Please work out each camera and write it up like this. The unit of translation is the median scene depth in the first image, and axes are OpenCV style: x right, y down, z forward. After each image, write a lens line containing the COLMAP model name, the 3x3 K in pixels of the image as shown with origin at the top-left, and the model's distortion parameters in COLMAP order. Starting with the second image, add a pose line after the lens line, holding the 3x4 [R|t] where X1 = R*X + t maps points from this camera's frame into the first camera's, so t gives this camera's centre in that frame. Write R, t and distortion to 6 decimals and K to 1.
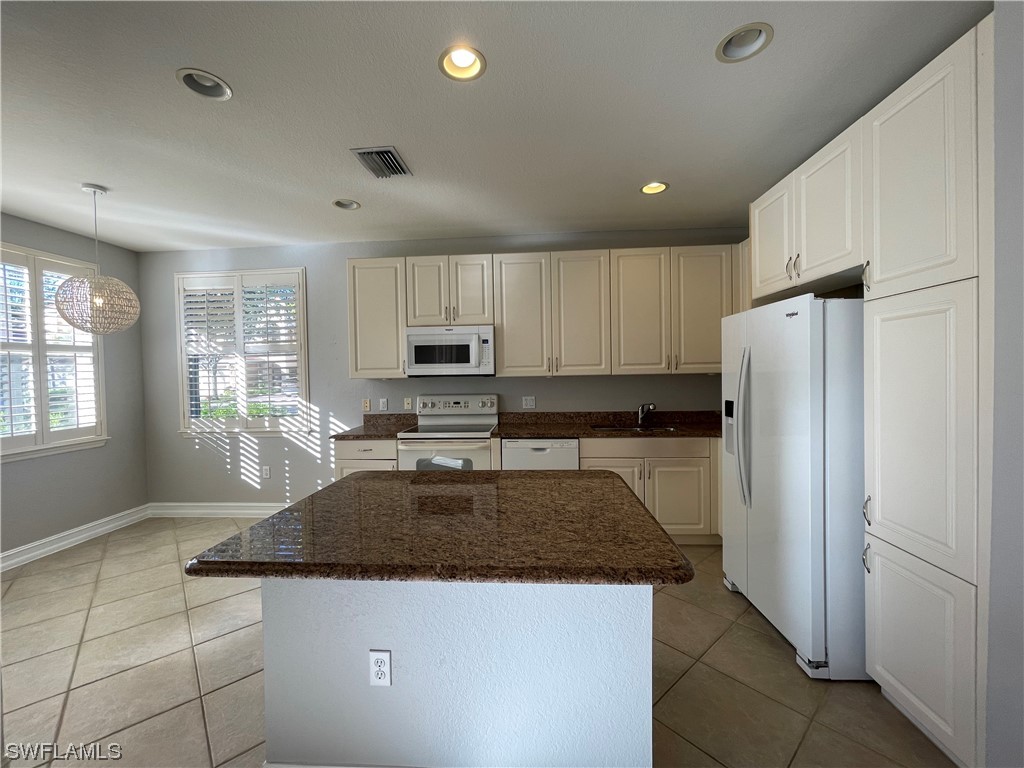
lens RADIAL K [[416.0, 0, 511.5], [0, 416.0, 376.7], [0, 0, 1]] dist [-0.004620, 0.002092]
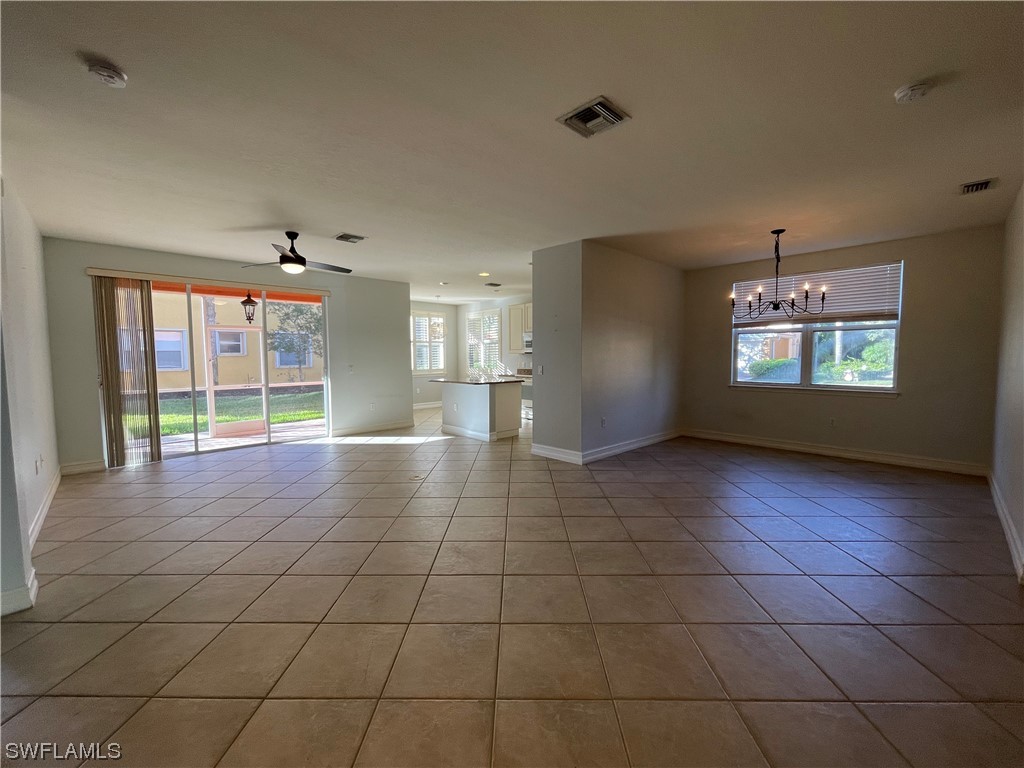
lens RADIAL K [[416.0, 0, 508.9], [0, 416.0, 380.9], [0, 0, 1]] dist [-0.004620, 0.002092]
pose [[0.739211, 0.057865, -0.670983, 1.260143], [-0.016482, 0.997558, 0.067870, -0.001424], [0.673272, -0.039111, 0.738360, -0.826081]]
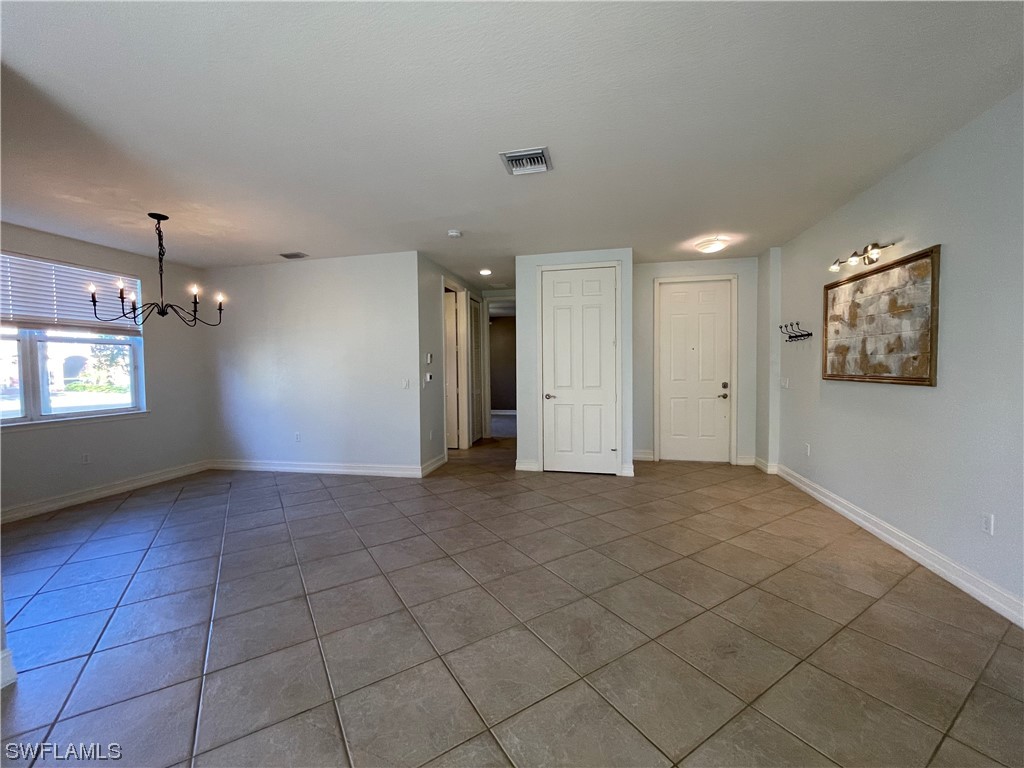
lens RADIAL K [[416.0, 0, 507.8], [0, 416.0, 382.4], [0, 0, 1]] dist [-0.004620, 0.002092]
pose [[0.154720, -0.020554, 0.987745, 0.208433], [0.021512, 0.999617, 0.017431, 0.016367], [-0.987724, 0.018552, 0.155103, -0.343299]]
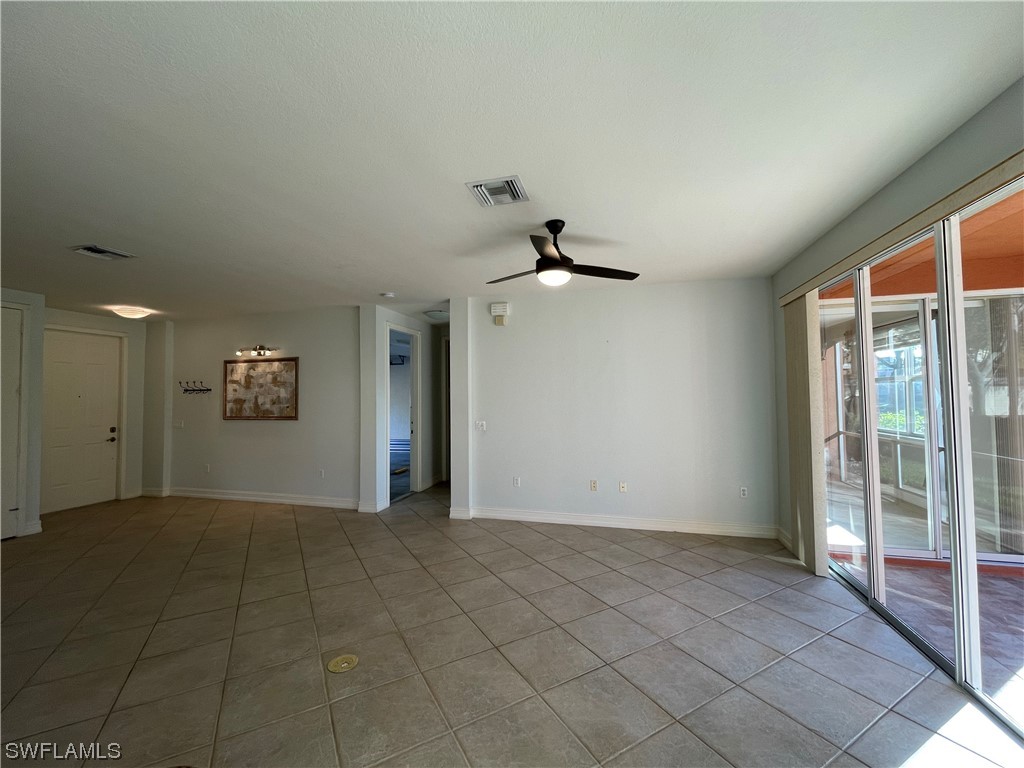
lens RADIAL K [[416.0, 0, 512.9], [0, 416.0, 377.7], [0, 0, 1]] dist [-0.004620, 0.002092]
pose [[-0.979904, 0.038145, 0.195788, -0.075601], [0.032322, 0.998937, -0.032853, -0.028749], [-0.196834, -0.025865, -0.980096, 0.394140]]
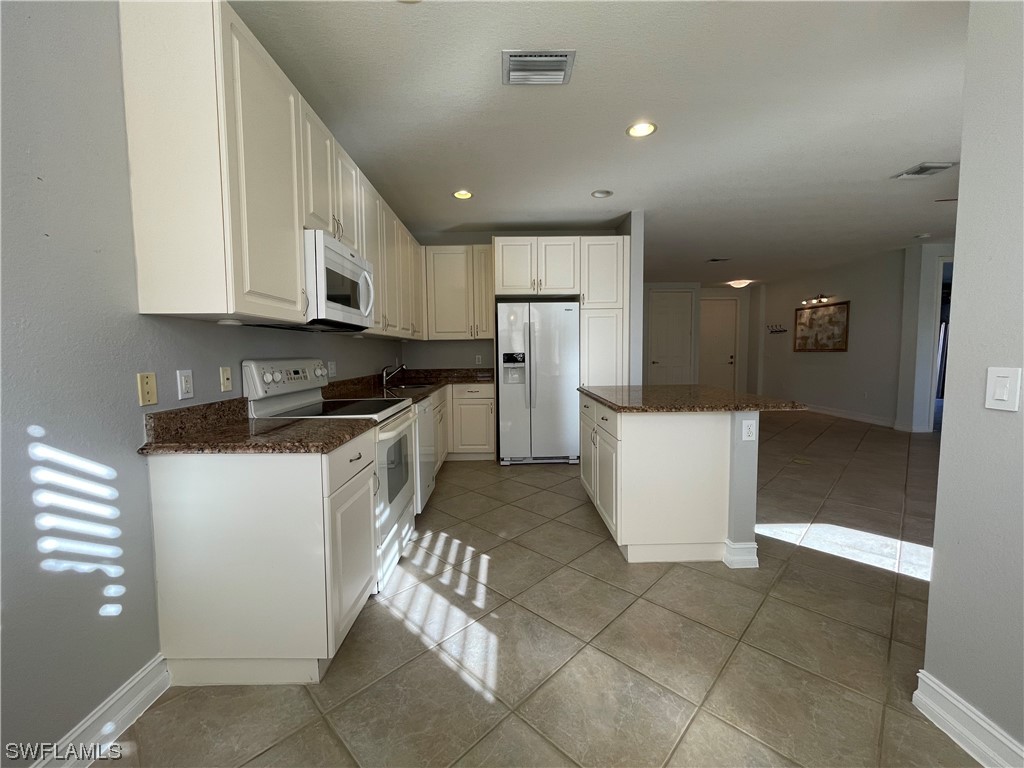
lens RADIAL K [[416.0, 0, 511.3], [0, 416.0, 380.8], [0, 0, 1]] dist [-0.004620, 0.002092]
pose [[-0.083719, -0.051533, 0.995156, -0.758458], [0.020281, 0.998367, 0.053405, 0.049678], [-0.996283, 0.024653, -0.082537, 0.739595]]
